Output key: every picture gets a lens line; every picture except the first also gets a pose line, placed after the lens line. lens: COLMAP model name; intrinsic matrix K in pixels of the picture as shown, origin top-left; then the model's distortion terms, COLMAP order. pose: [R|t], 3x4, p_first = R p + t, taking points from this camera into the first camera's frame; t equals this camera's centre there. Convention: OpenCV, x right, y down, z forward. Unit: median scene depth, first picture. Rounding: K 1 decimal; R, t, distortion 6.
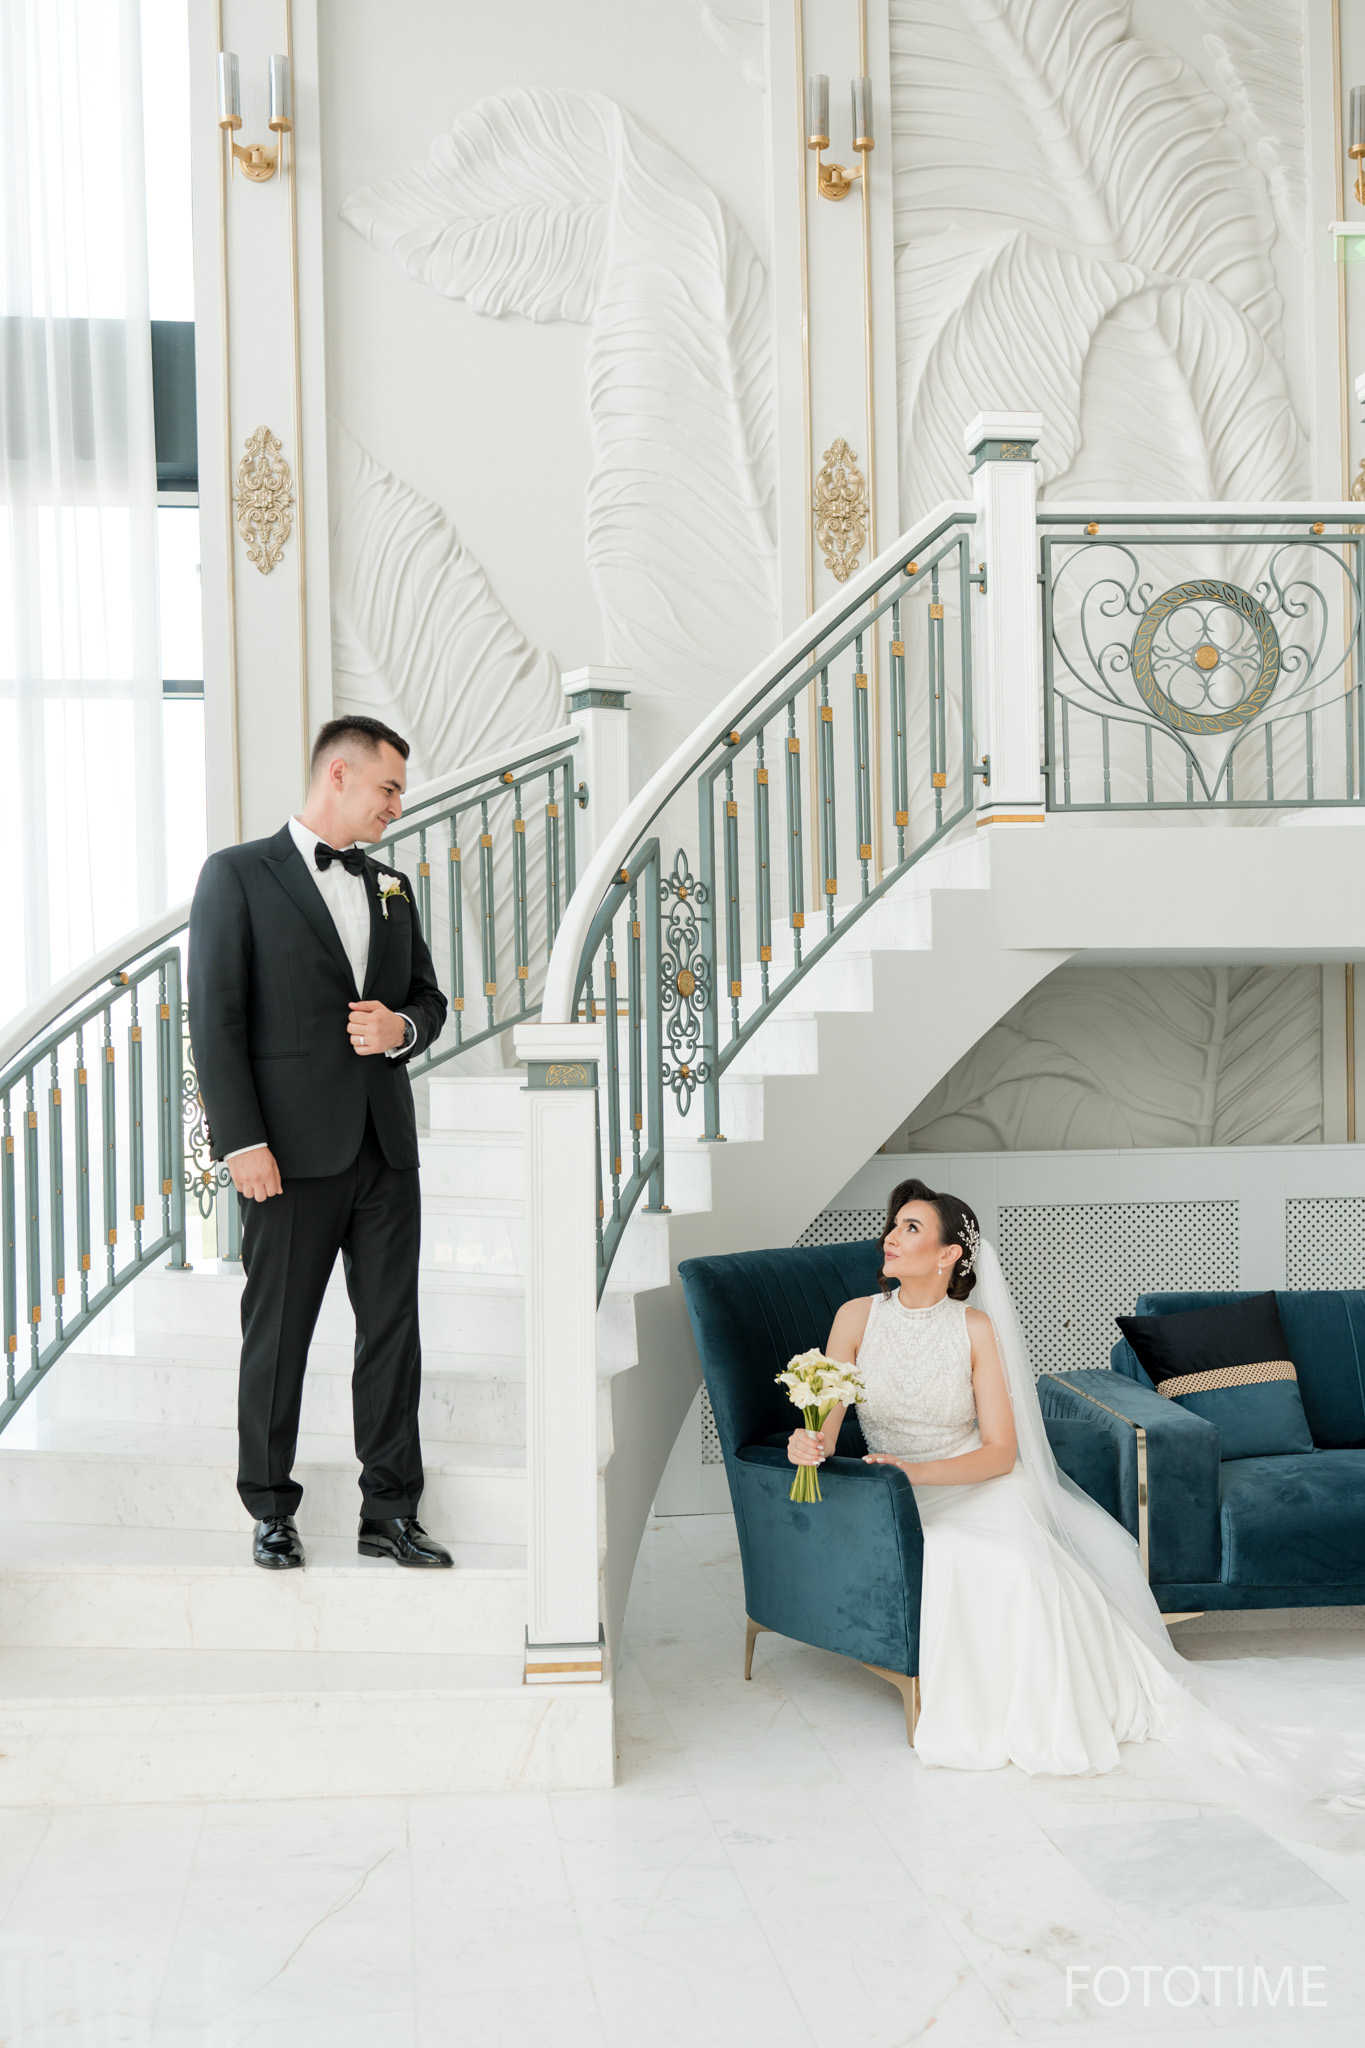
lens RADIAL K [[2094.2, 0, 682.5], [0, 2094.2, 1024.0], [0, 0, 1]] dist [-0.034777, 0.002667]
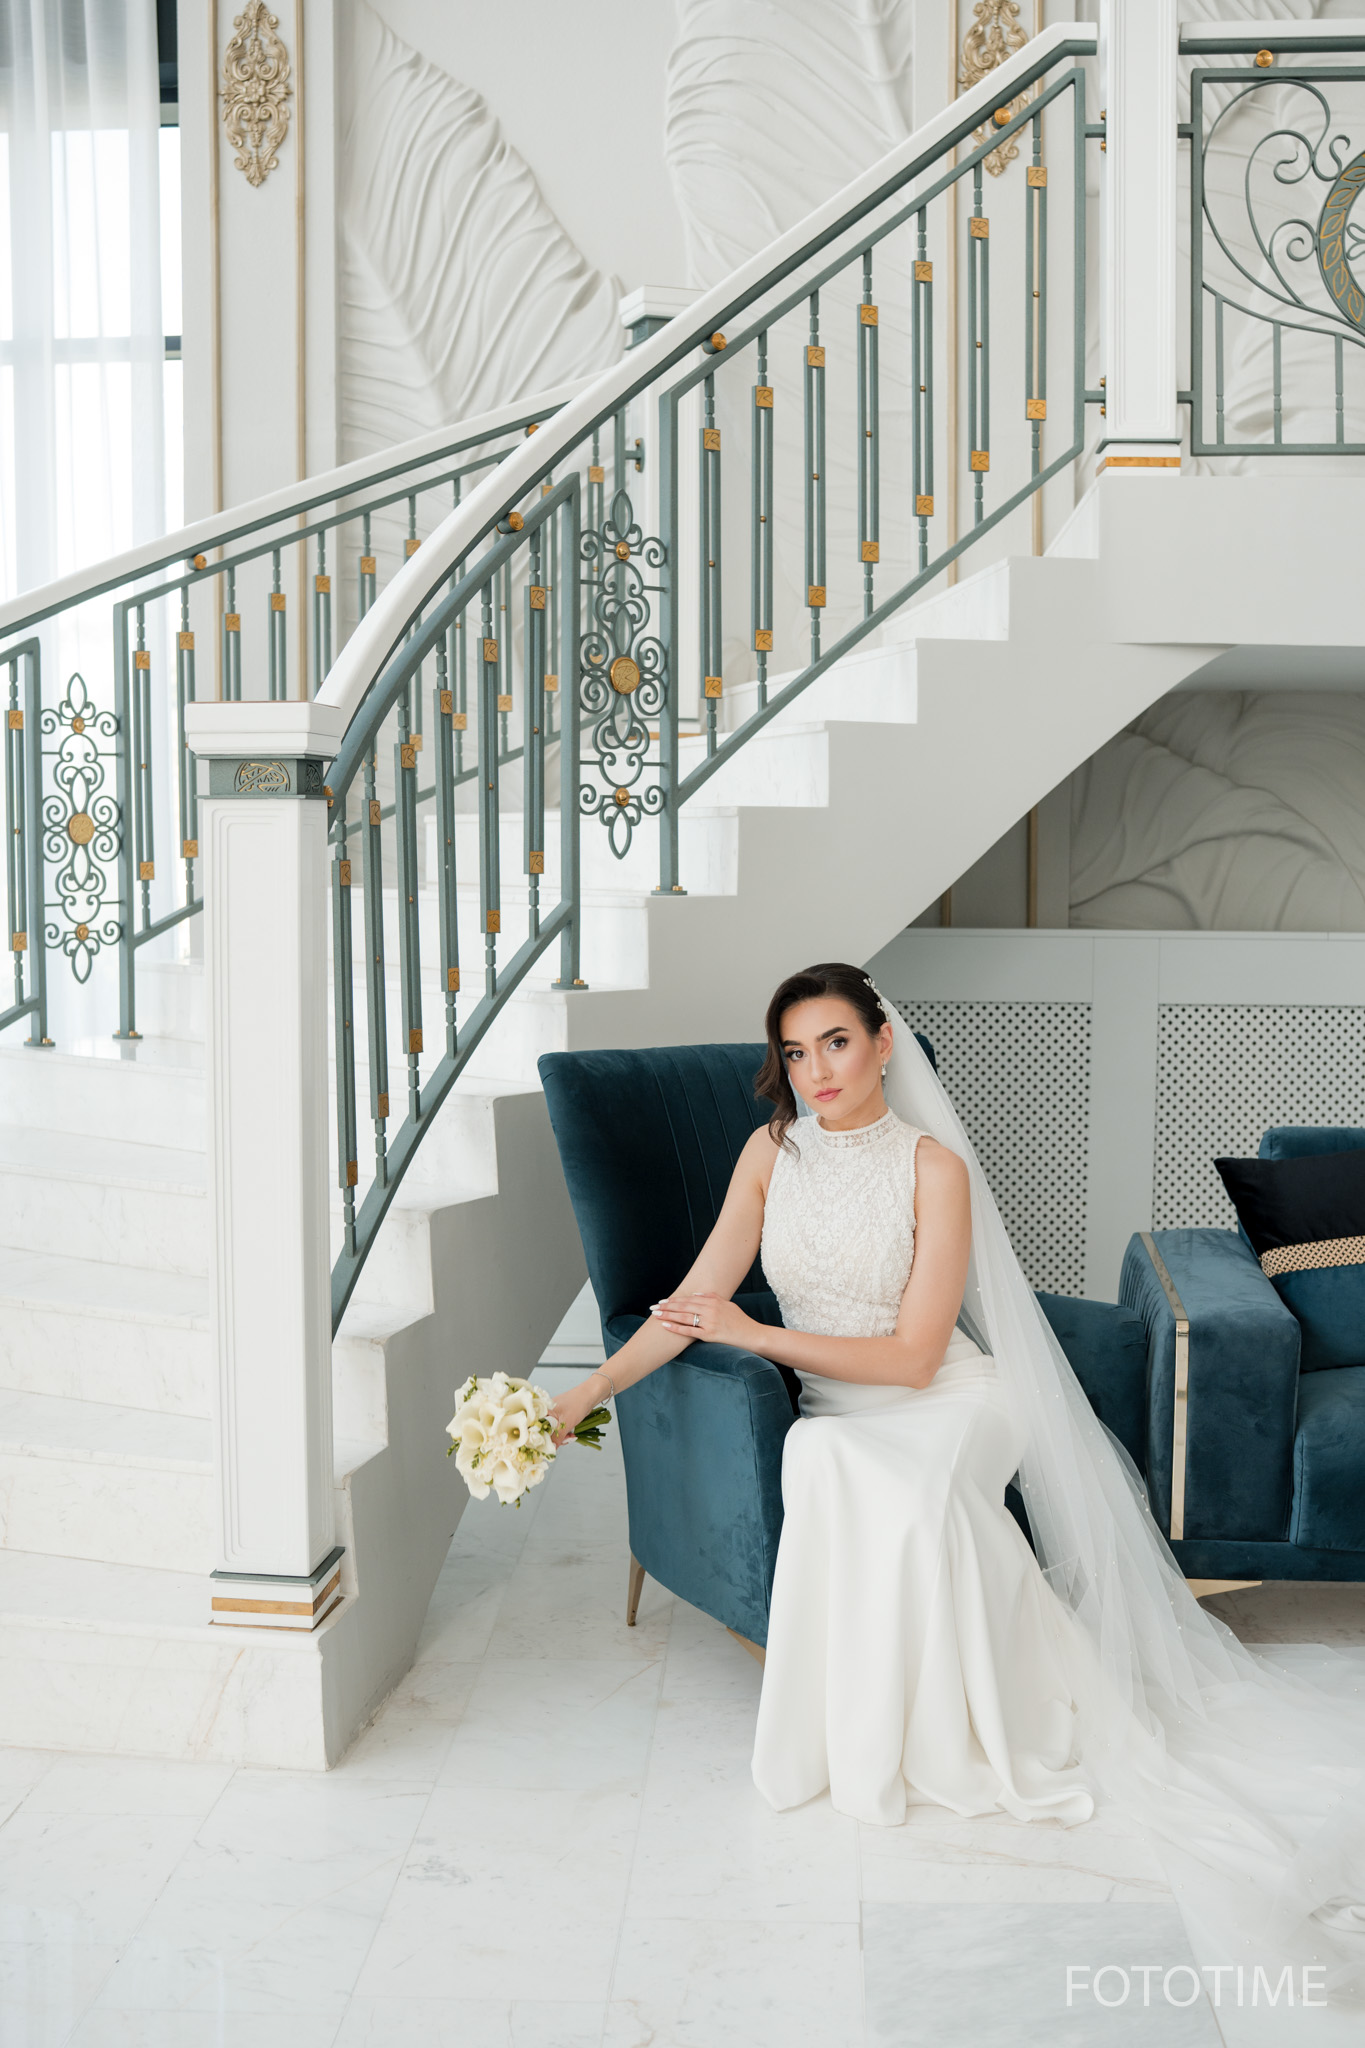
lens RADIAL K [[2331.8, 0, 682.5], [0, 2331.8, 1024.0], [0, 0, 1]] dist [-0.238941, 0.356351]
pose [[0.983469, 0.033701, -0.177915, 0.152737], [-0.016630, 0.995186, 0.096586, 0.020683], [0.180313, -0.092031, 0.979294, 0.189599]]
